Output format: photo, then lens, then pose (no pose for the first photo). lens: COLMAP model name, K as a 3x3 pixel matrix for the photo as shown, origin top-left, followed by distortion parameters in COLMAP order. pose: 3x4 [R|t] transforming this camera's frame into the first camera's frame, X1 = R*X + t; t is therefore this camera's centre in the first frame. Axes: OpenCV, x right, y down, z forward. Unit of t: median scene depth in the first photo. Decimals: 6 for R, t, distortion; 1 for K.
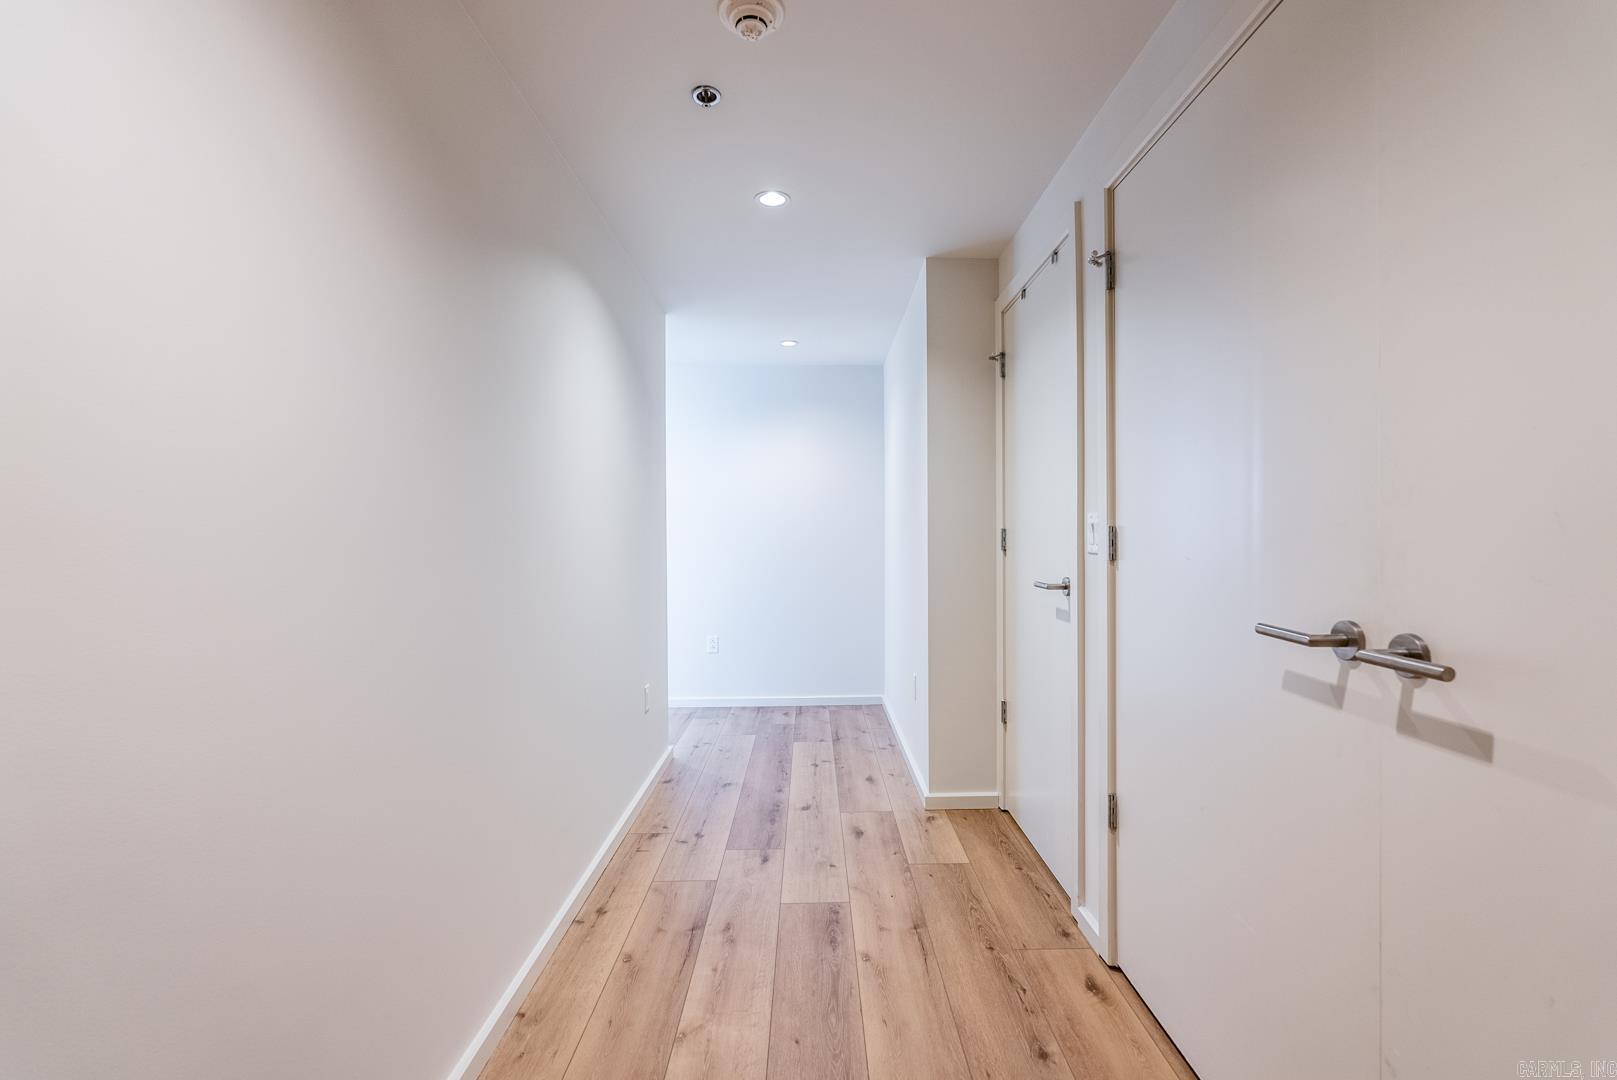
lens RADIAL K [[711.4, 0, 810.8], [0, 711.4, 536.2], [0, 0, 1]] dist [-0.008404, 0.001071]
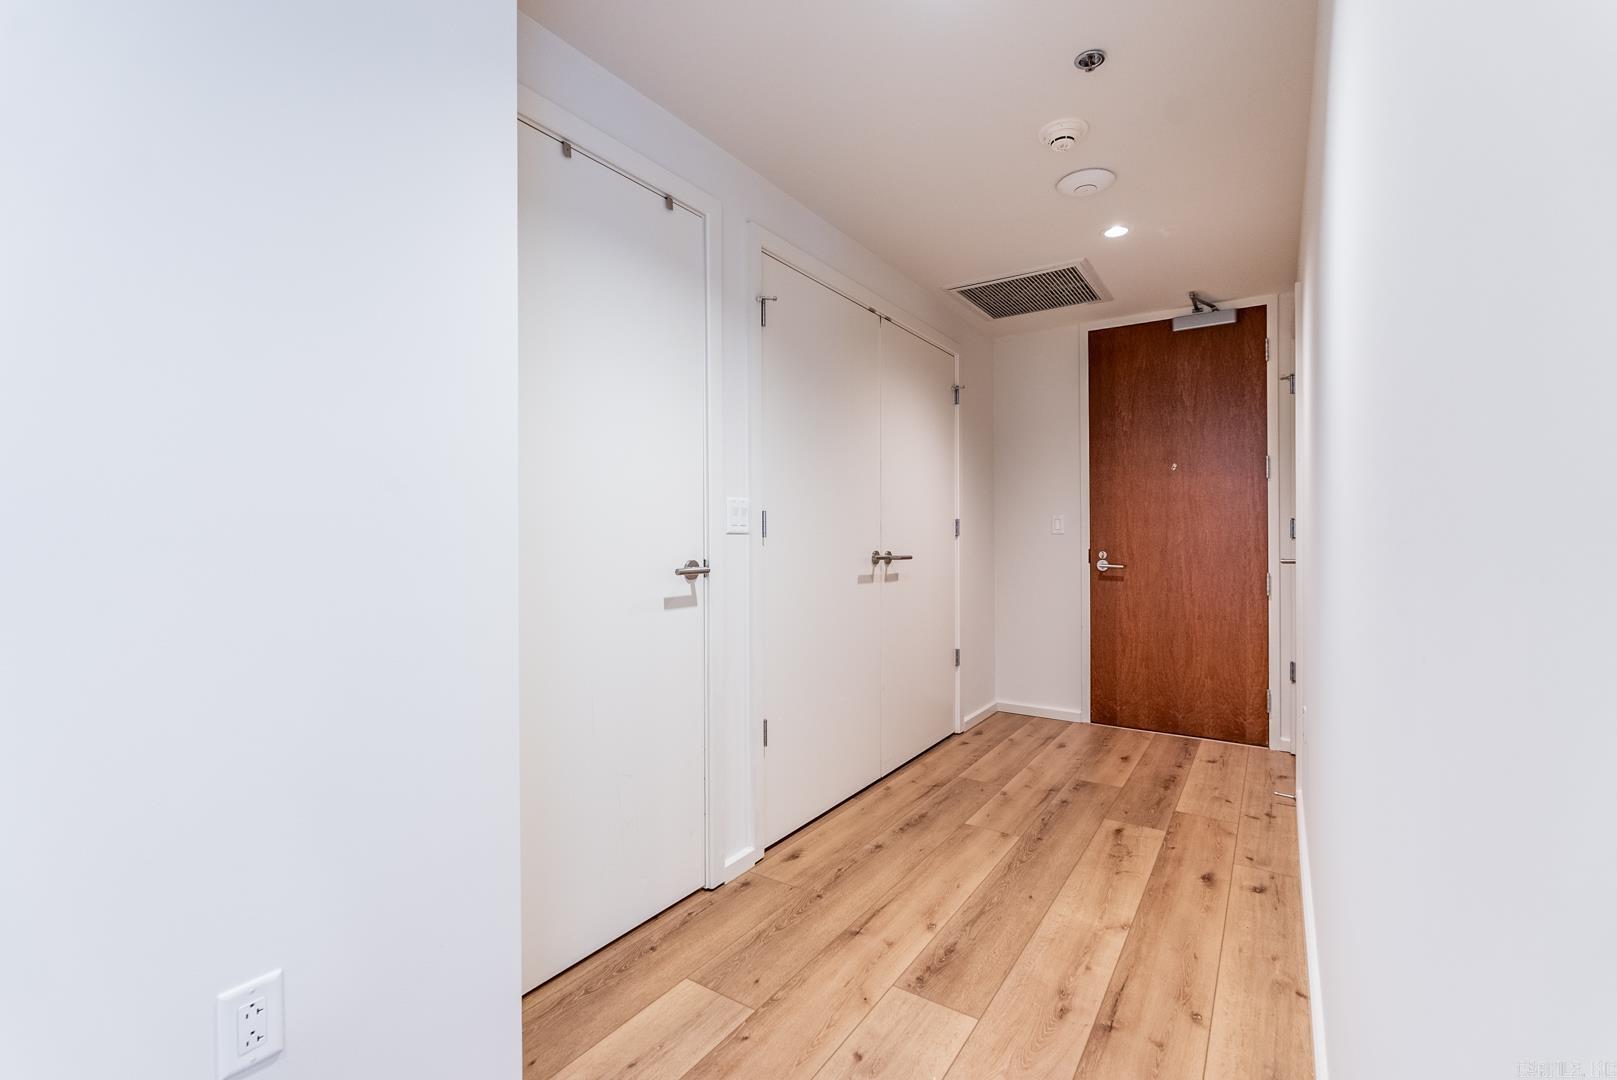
lens RADIAL K [[711.4, 0, 810.7], [0, 711.4, 540.3], [0, 0, 1]] dist [-0.008404, 0.001071]
pose [[-0.833106, 0.005379, 0.553088, -0.346495], [0.010351, 0.999929, 0.005868, 0.031315], [-0.553017, 0.010614, -0.833102, 1.950442]]
